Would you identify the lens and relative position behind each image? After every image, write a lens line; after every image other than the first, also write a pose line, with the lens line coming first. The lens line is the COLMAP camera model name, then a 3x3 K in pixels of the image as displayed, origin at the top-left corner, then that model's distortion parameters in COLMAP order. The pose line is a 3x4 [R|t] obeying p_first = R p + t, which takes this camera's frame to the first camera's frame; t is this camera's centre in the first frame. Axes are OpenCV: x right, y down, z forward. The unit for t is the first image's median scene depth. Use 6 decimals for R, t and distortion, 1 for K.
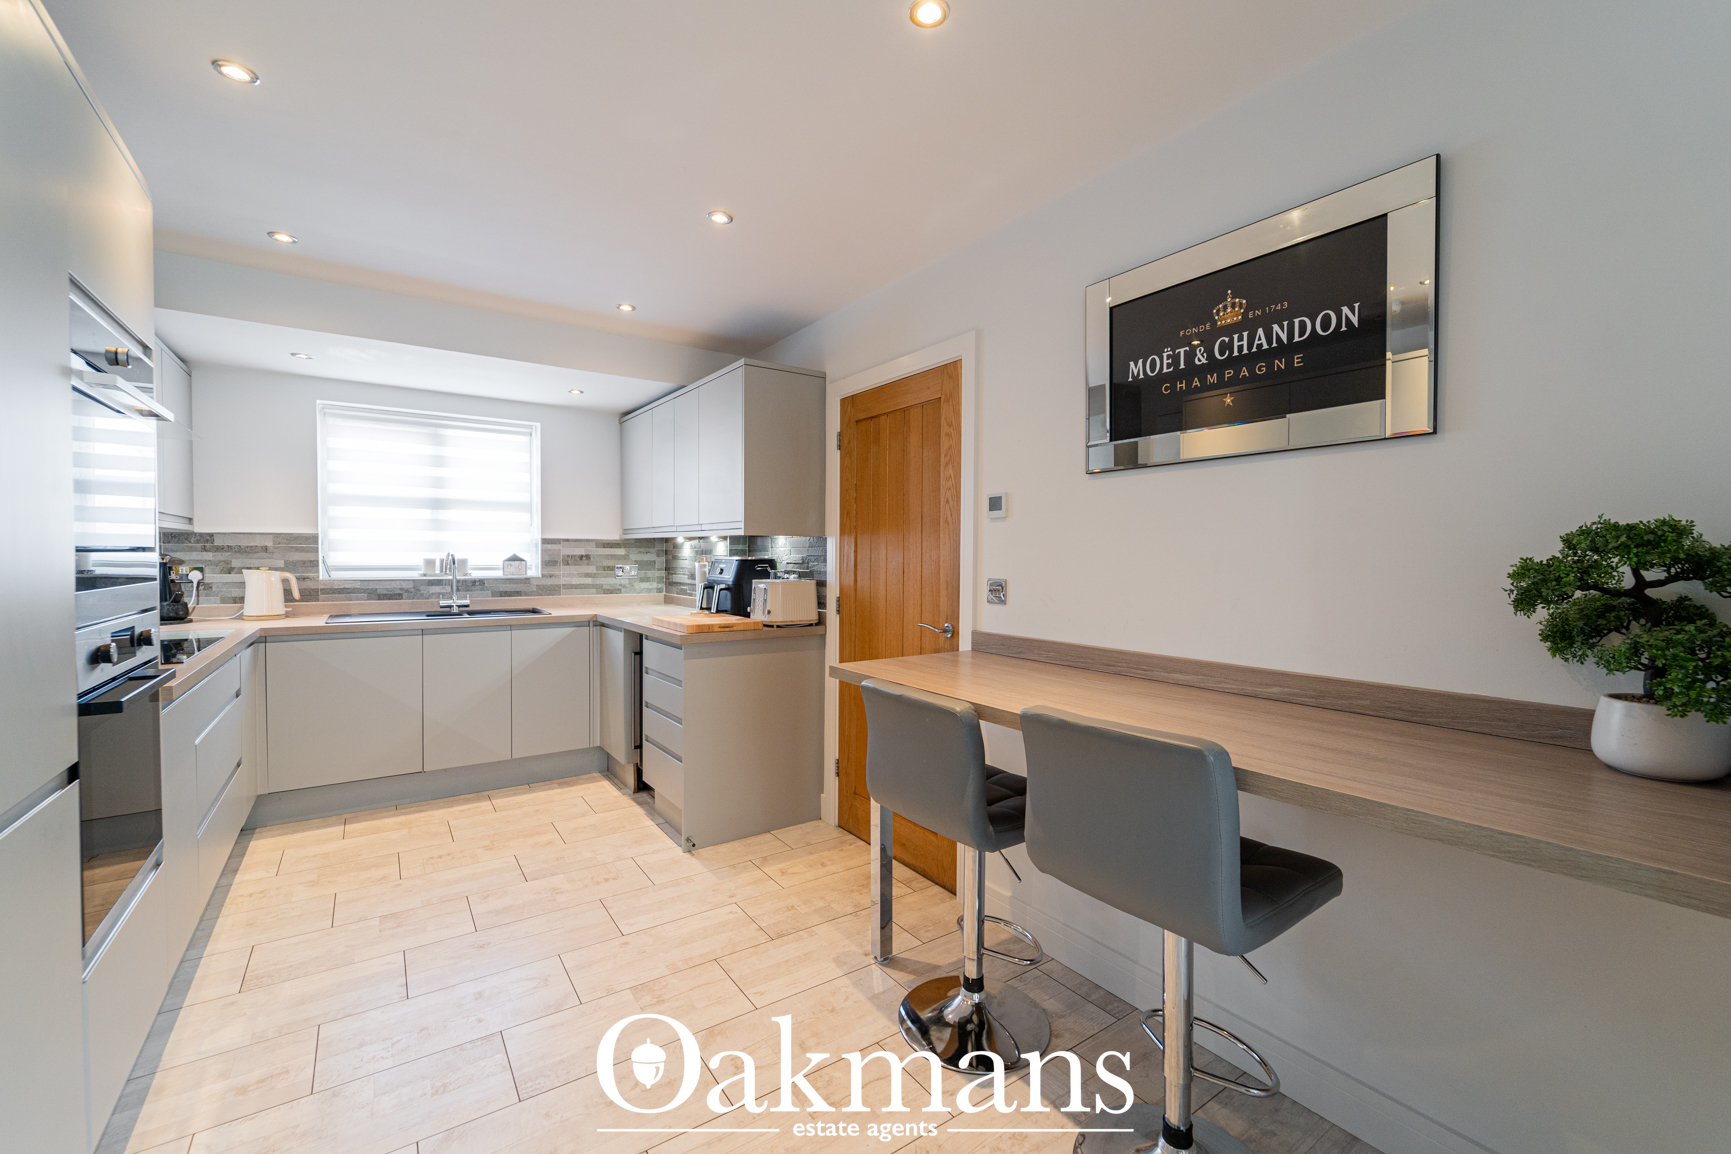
lens RADIAL K [[711.7, 0, 867.9], [0, 711.7, 574.1], [0, 0, 1]] dist [-0.000160, -0.000601]
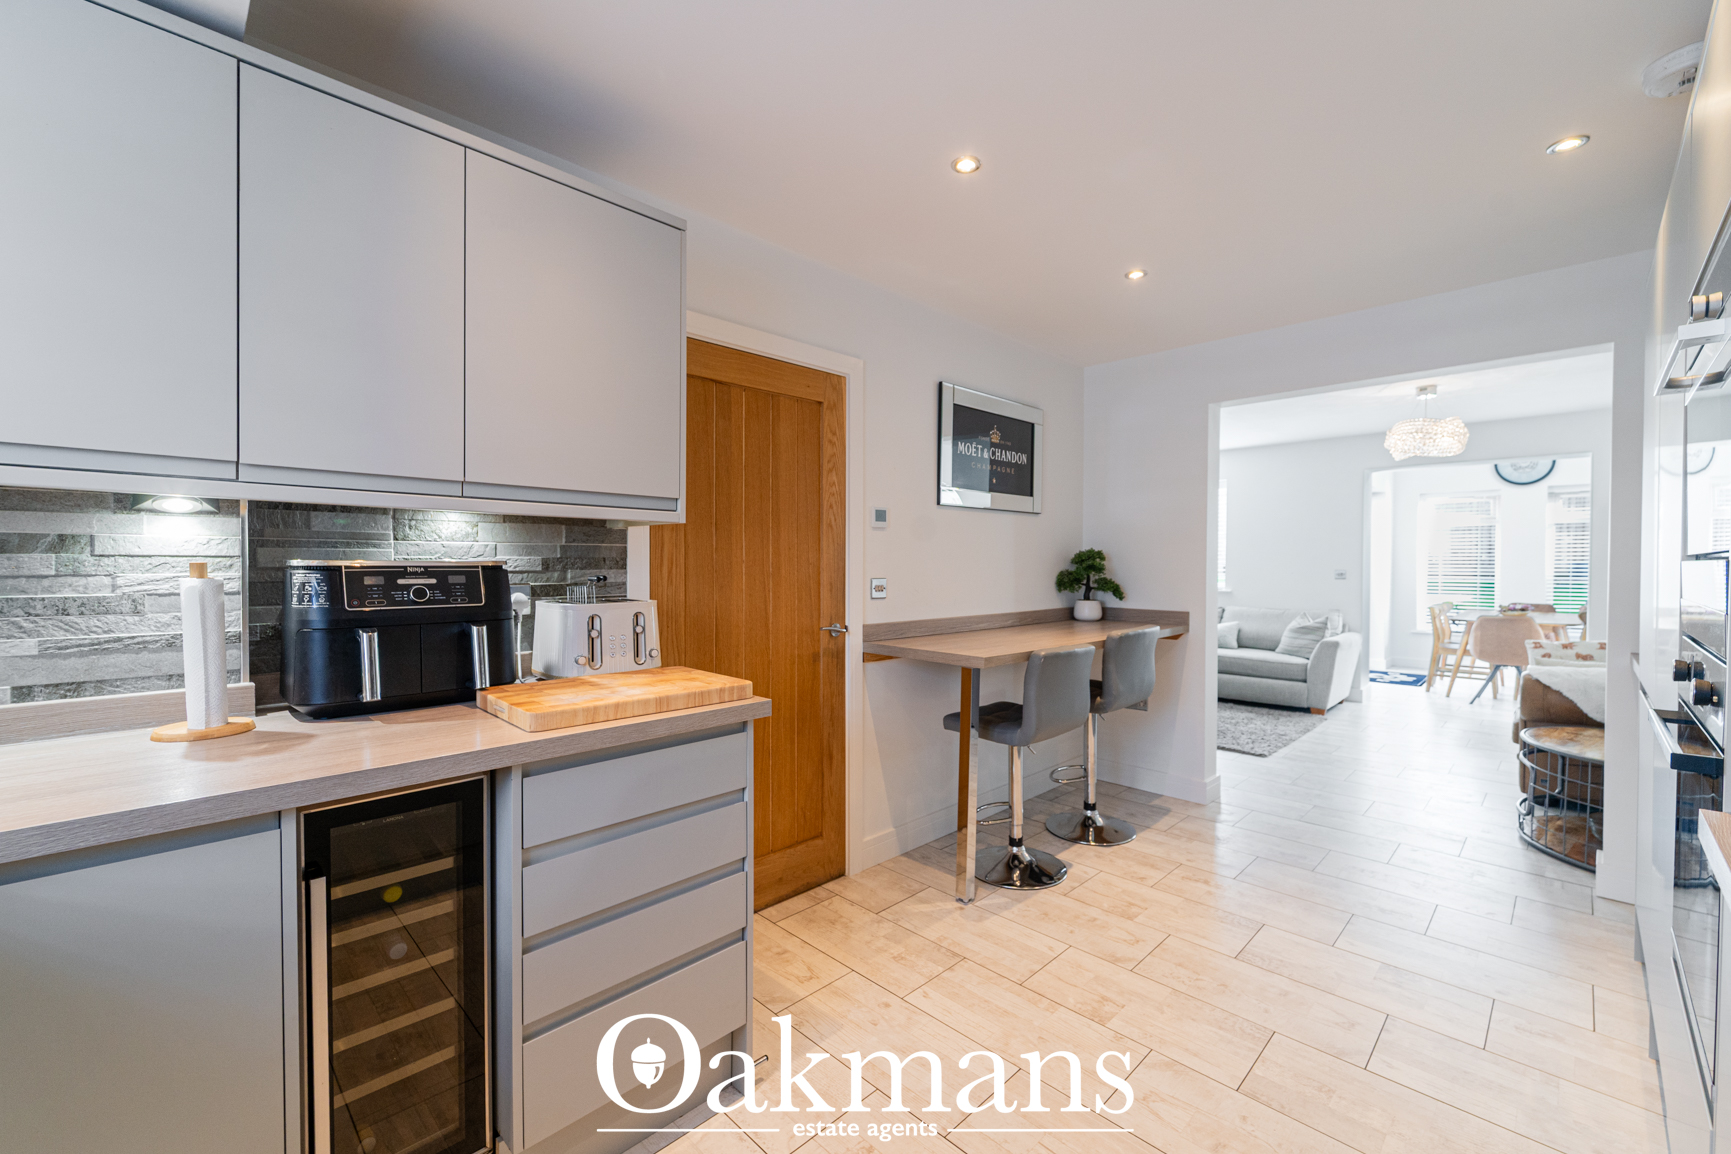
lens RADIAL K [[711.7, 0, 867.9], [0, 711.7, 574.1], [0, 0, 1]] dist [-0.000160, -0.000601]
pose [[-0.180183, -0.022628, 0.983373, -0.696380], [0.020958, 0.999420, 0.026838, -0.022761], [-0.983410, 0.025446, -0.179605, 0.858930]]
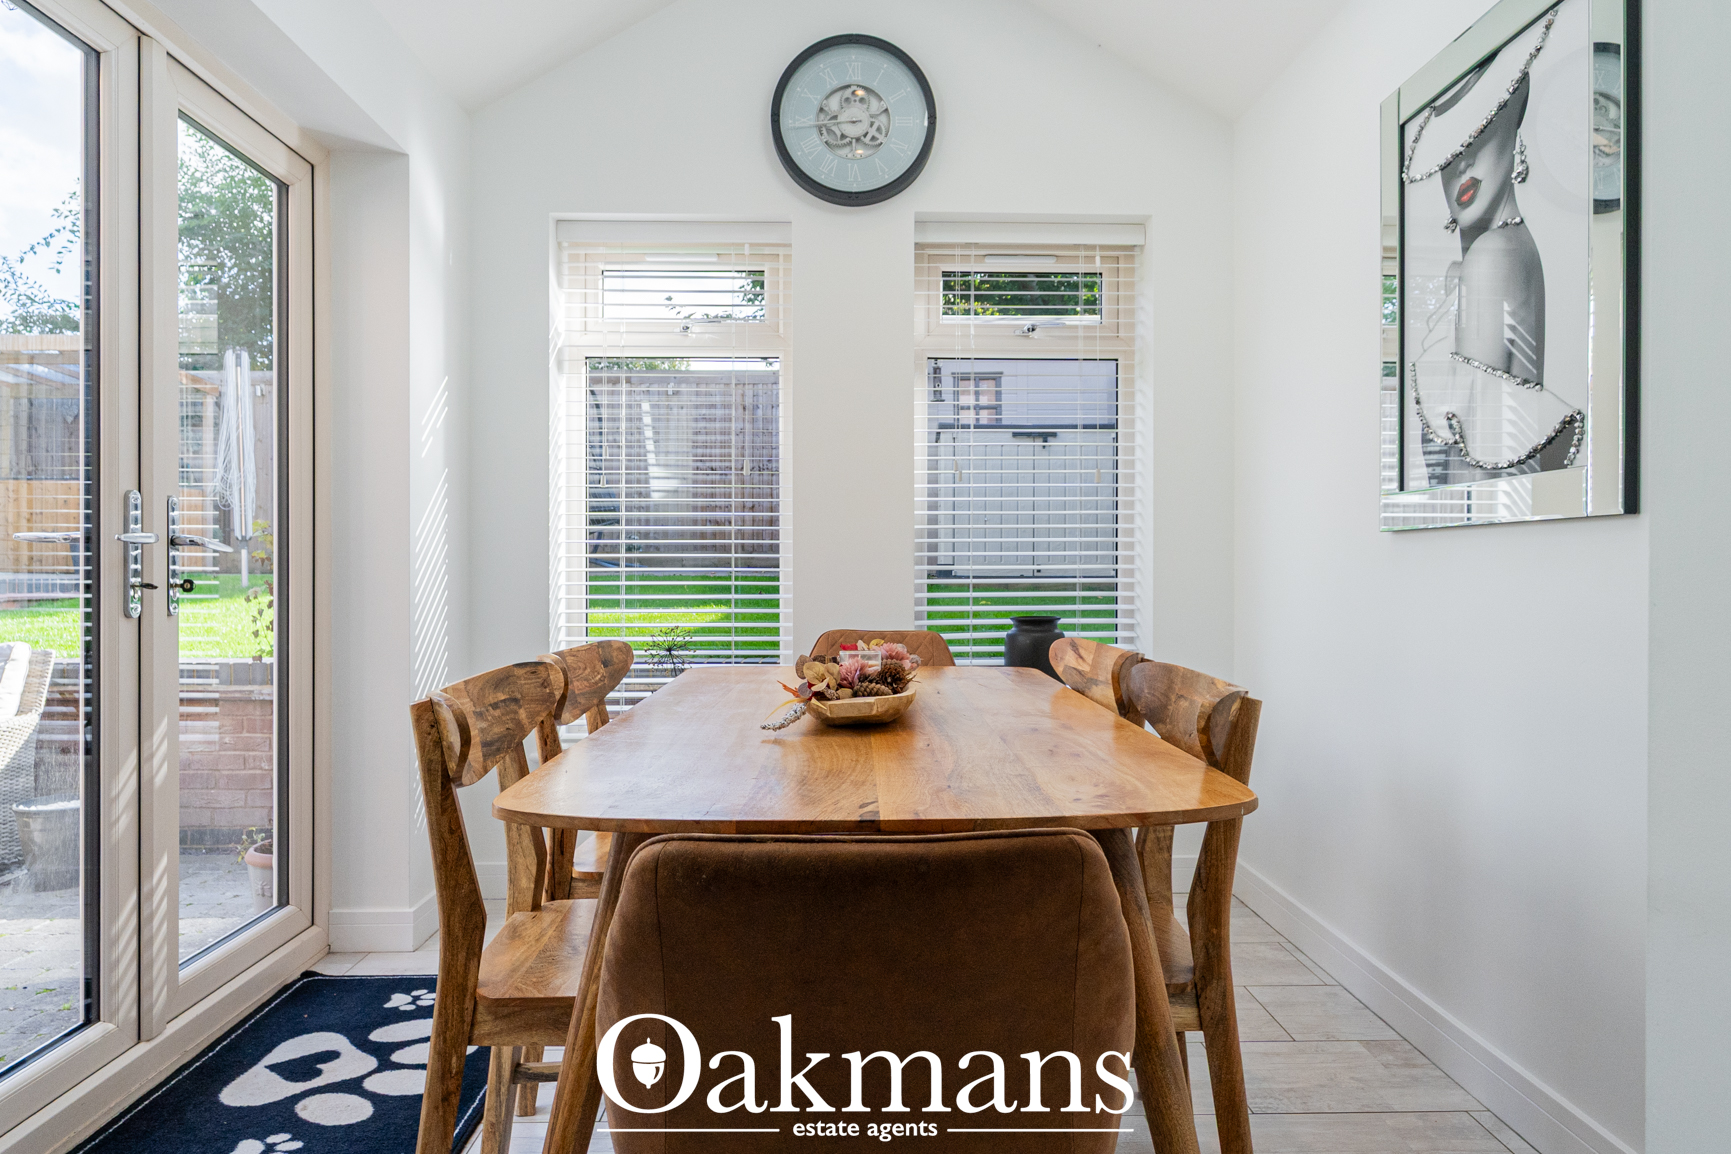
lens RADIAL K [[1074.3, 0, 867.2], [0, 1074.3, 570.9], [0, 0, 1]] dist [0.004303, -0.002219]
pose [[-0.836772, -0.005709, 0.547521, 0.578530], [0.006349, 0.999777, 0.020129, 0.095492], [-0.547514, 0.020320, -0.836550, -0.753224]]
